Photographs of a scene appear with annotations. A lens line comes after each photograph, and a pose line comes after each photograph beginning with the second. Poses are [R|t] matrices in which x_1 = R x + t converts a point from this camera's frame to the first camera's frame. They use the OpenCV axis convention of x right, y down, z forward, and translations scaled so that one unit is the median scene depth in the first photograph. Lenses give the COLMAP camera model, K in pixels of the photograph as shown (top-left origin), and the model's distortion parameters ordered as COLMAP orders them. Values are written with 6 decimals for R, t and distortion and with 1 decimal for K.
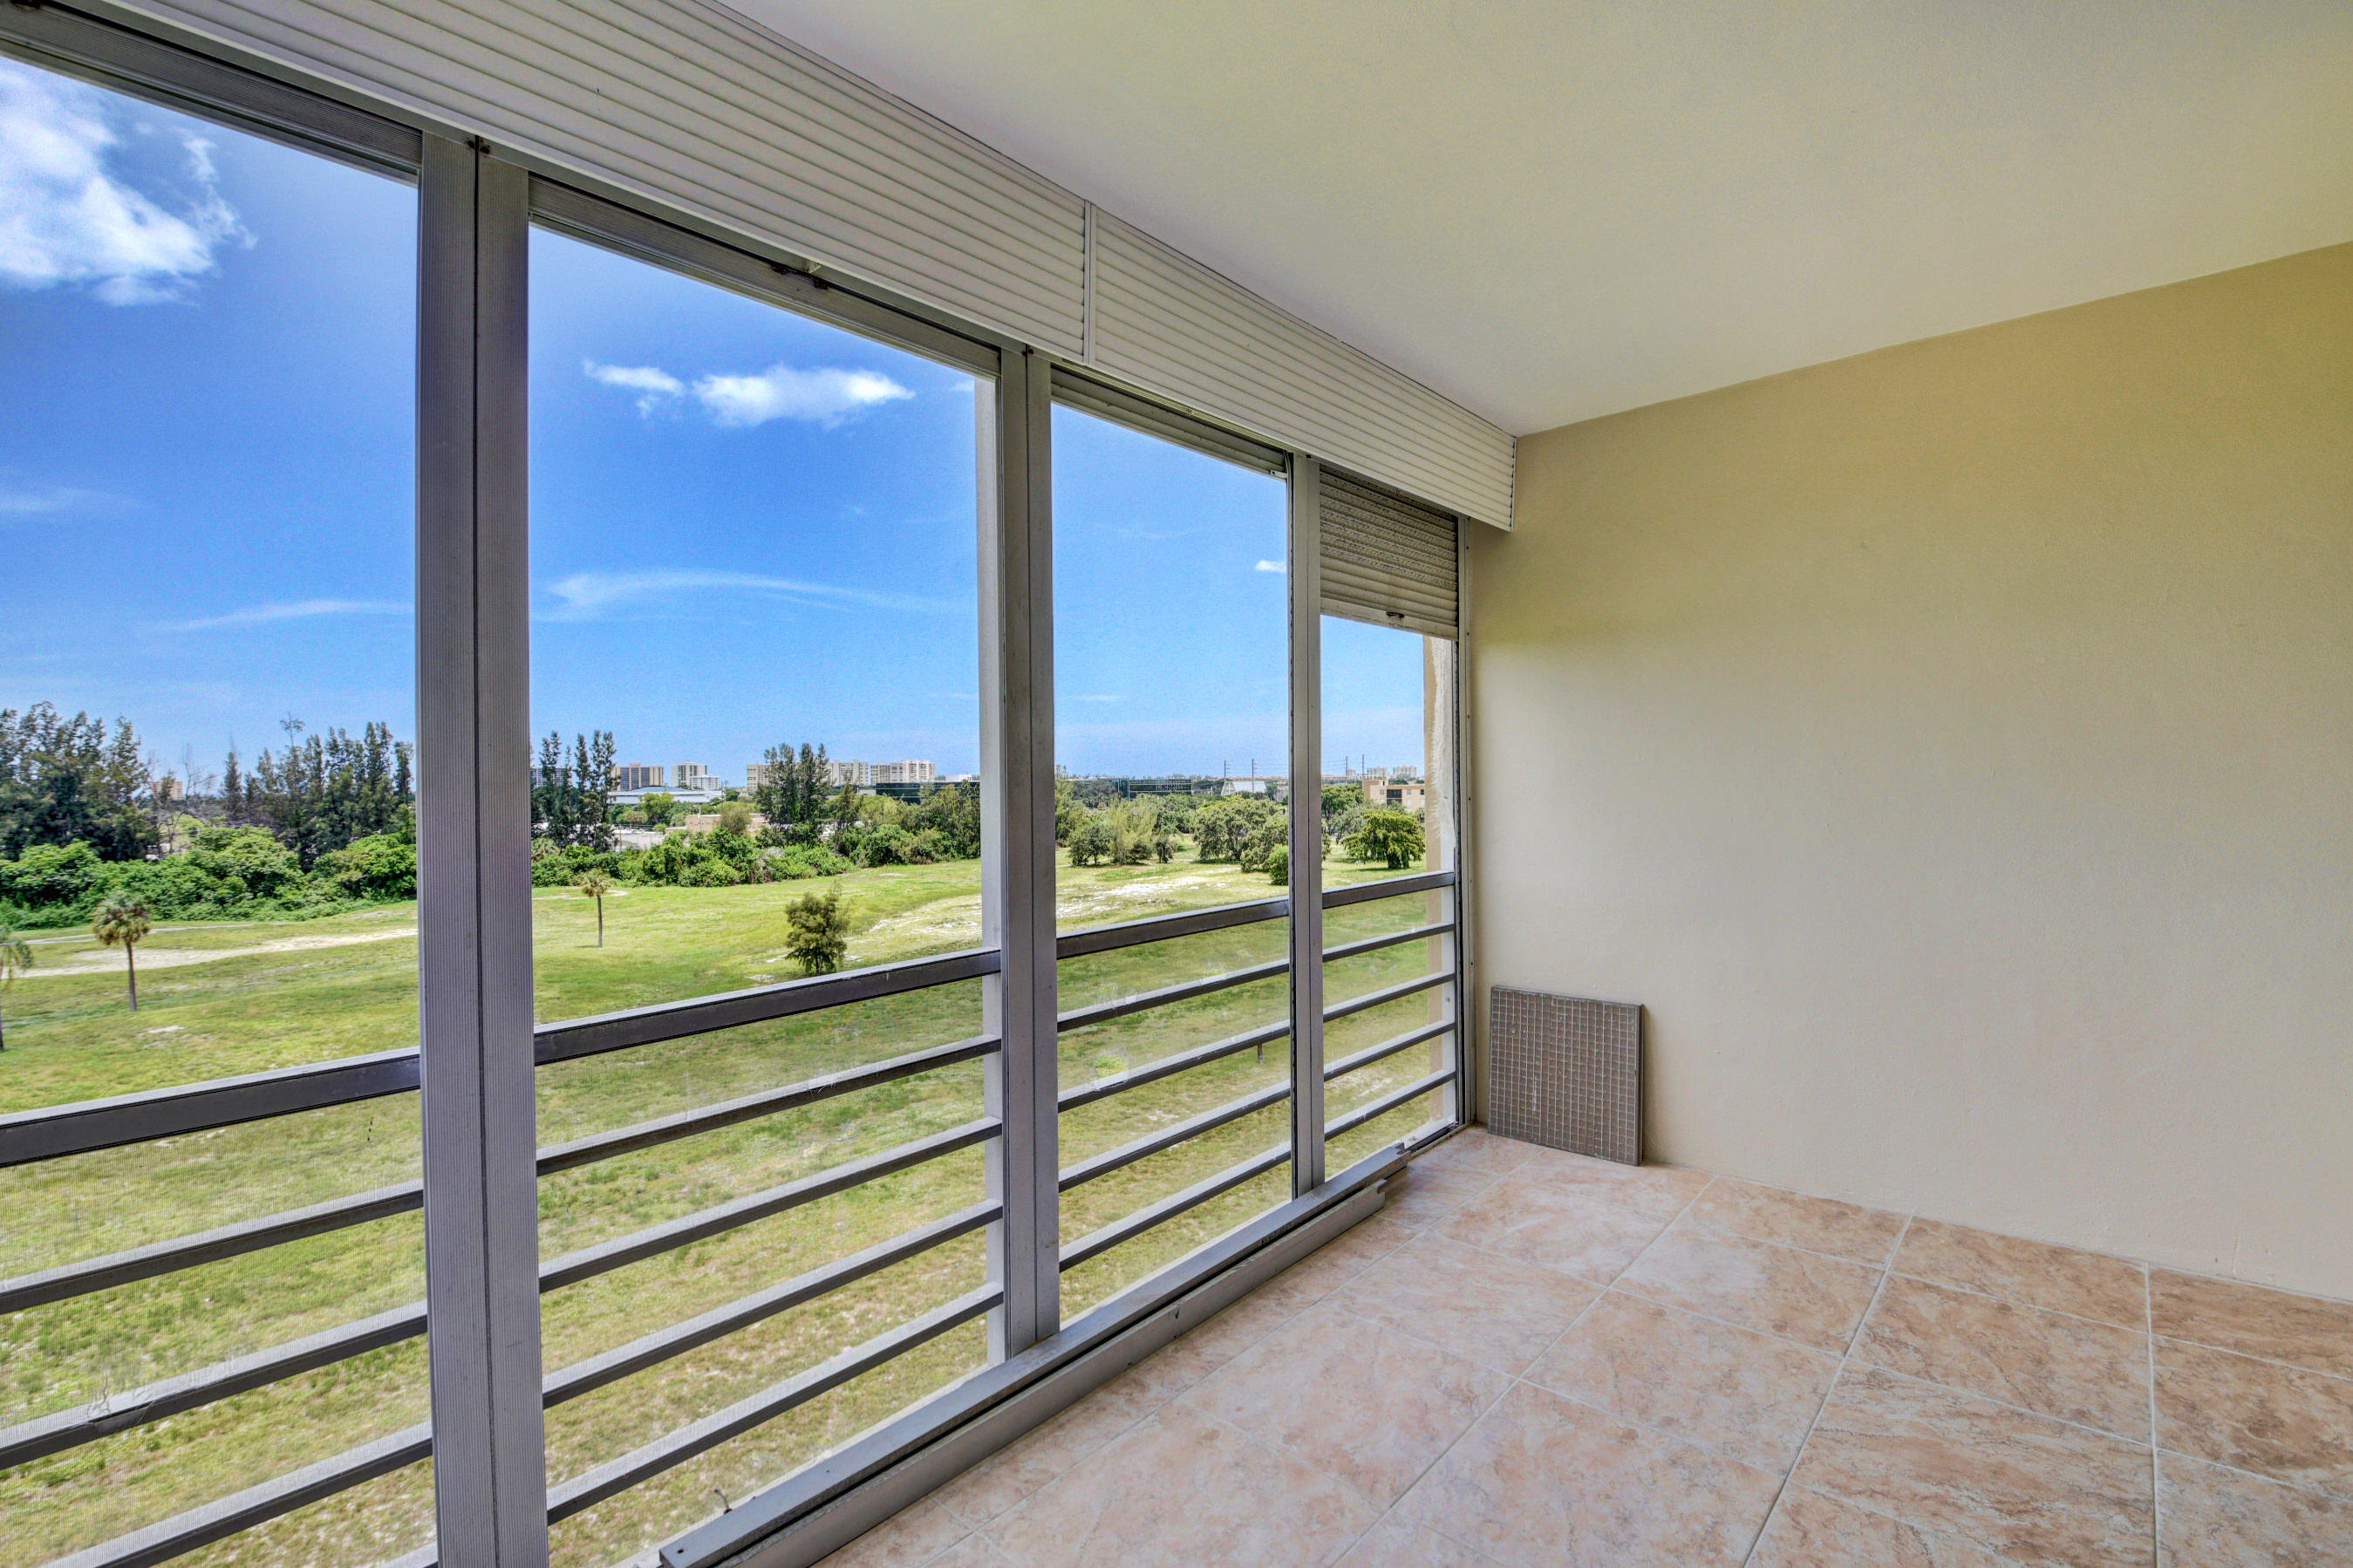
lens RADIAL K [[1041.4, 0, 1196.5], [0, 1041.4, 768.8], [0, 0, 1]] dist [-0.006980, -0.011476]
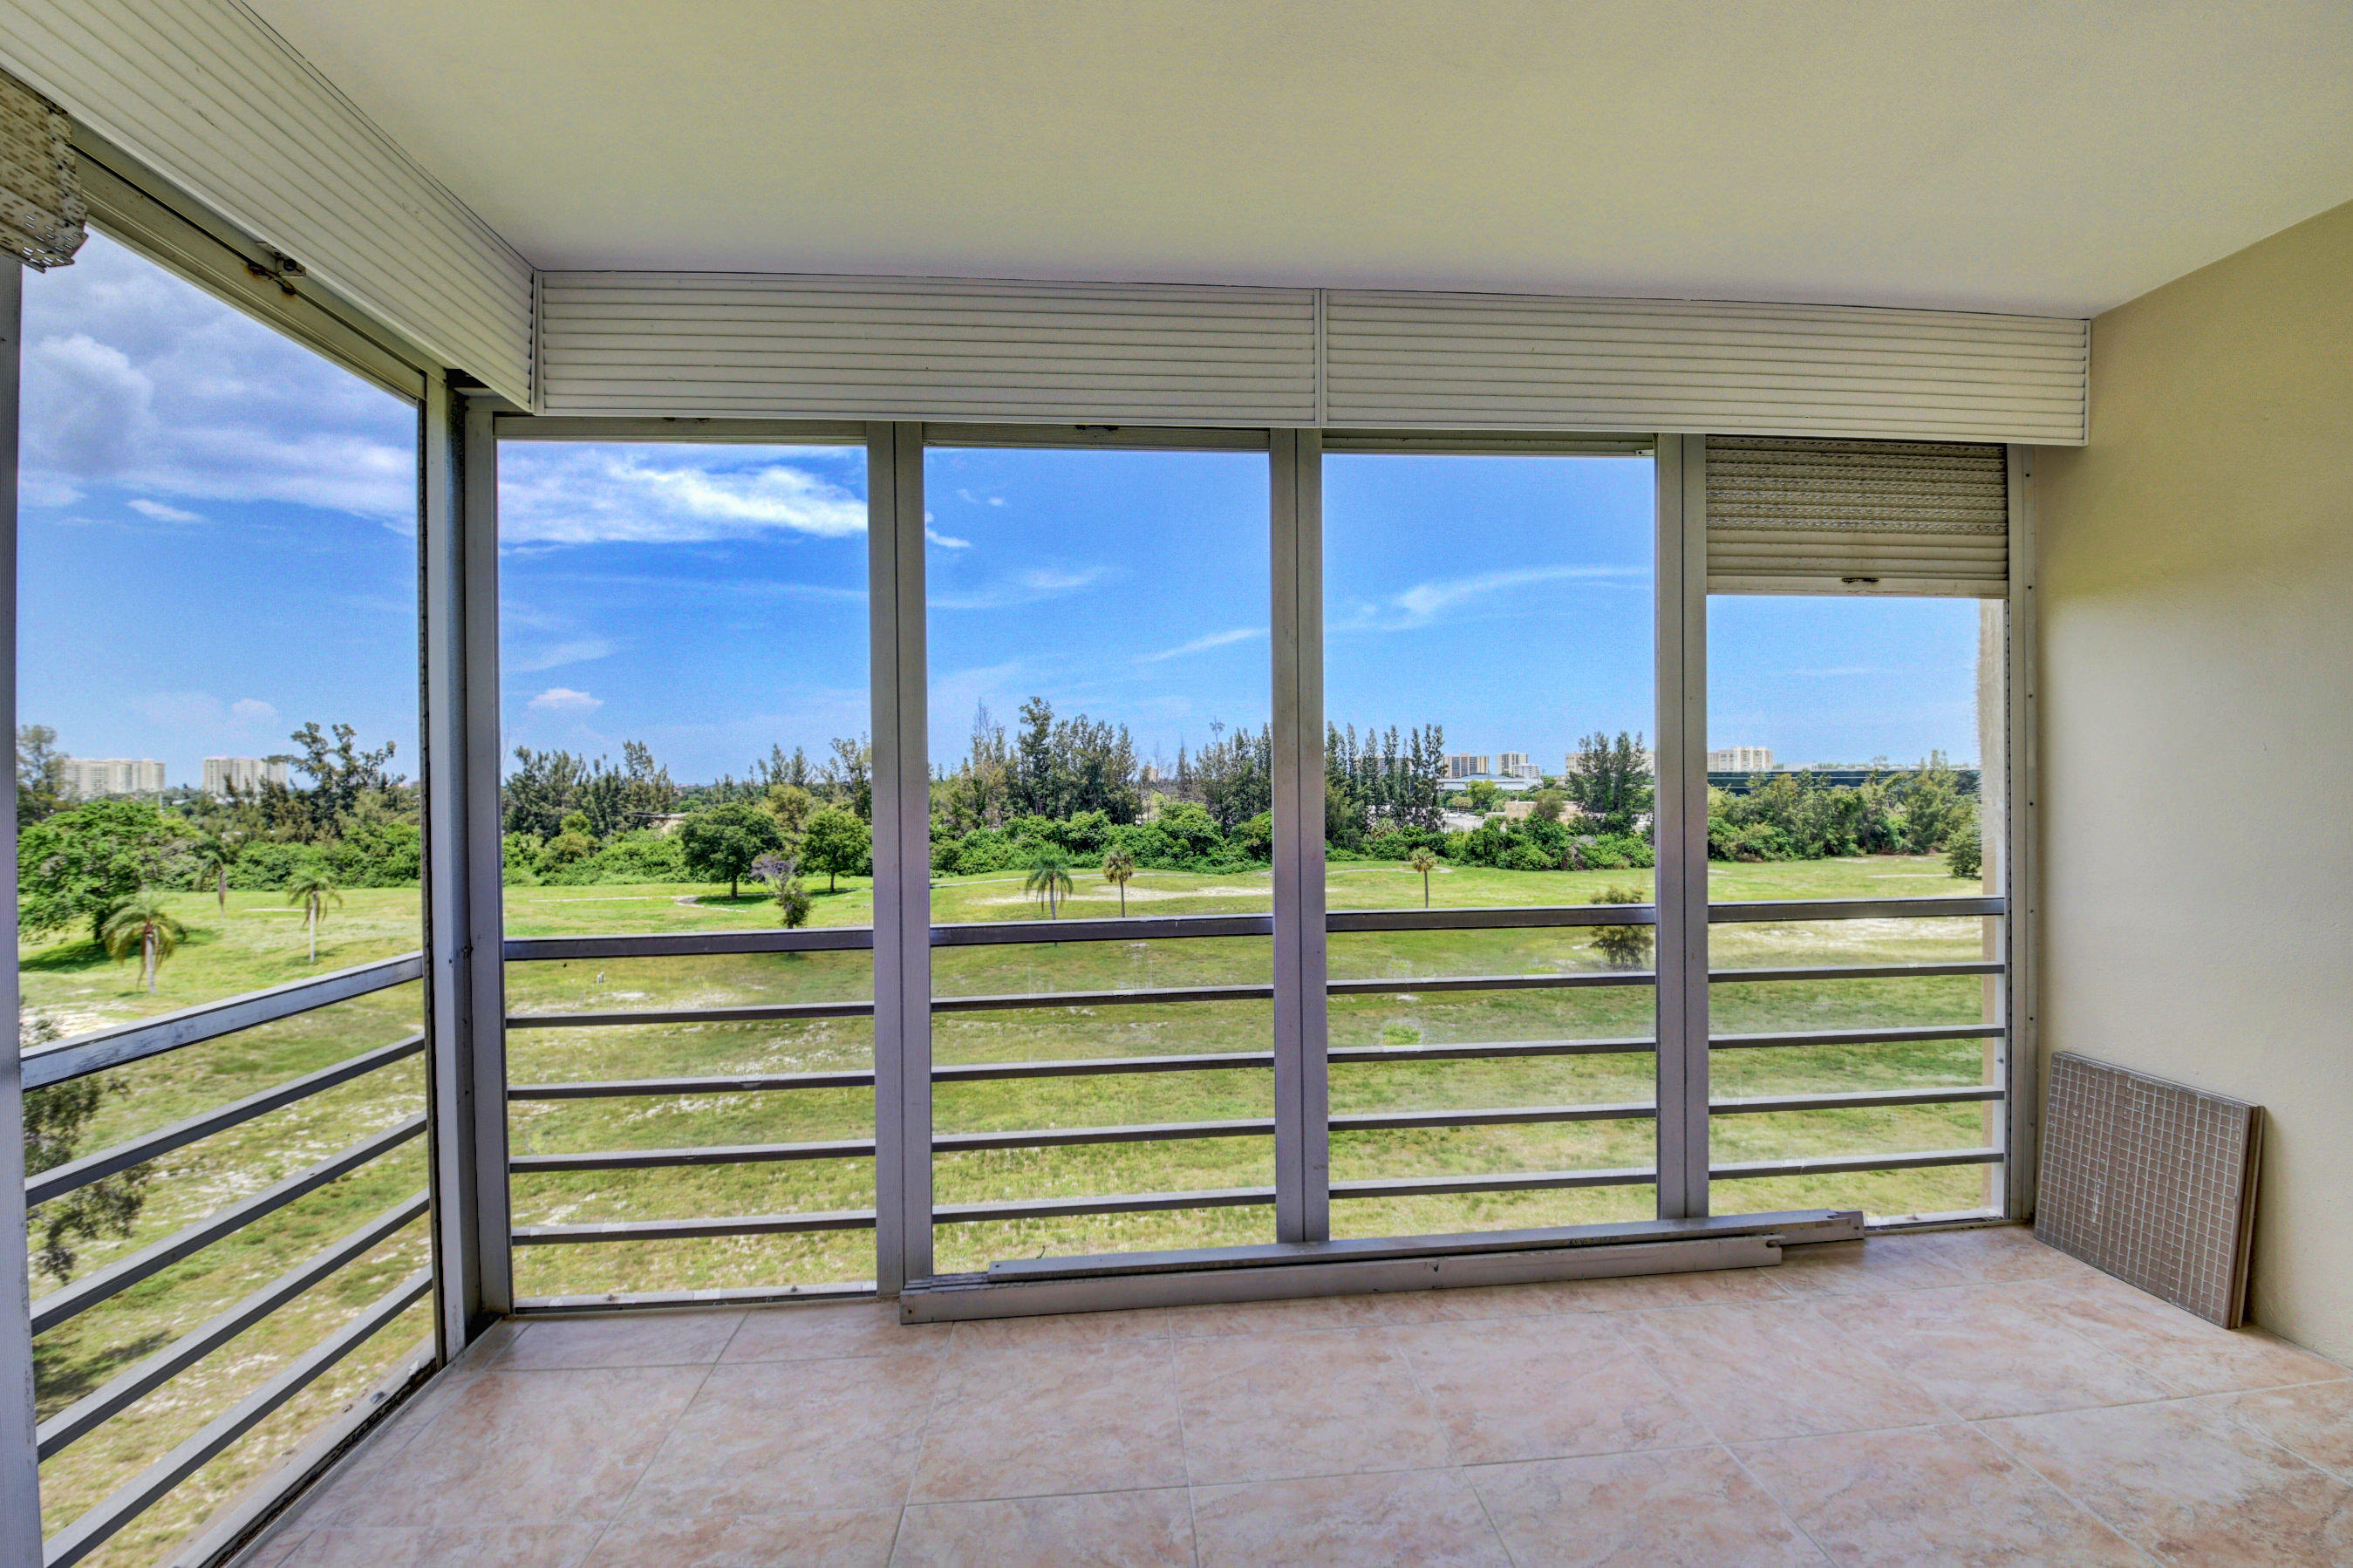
lens RADIAL K [[1041.4, 0, 1182.3], [0, 1041.4, 765.8], [0, 0, 1]] dist [-0.006980, -0.011476]
pose [[0.725923, 0.001230, -0.687775, 0.331901], [0.004203, 0.999972, 0.006225, -0.005595], [0.687764, -0.007410, 0.725897, 0.017930]]
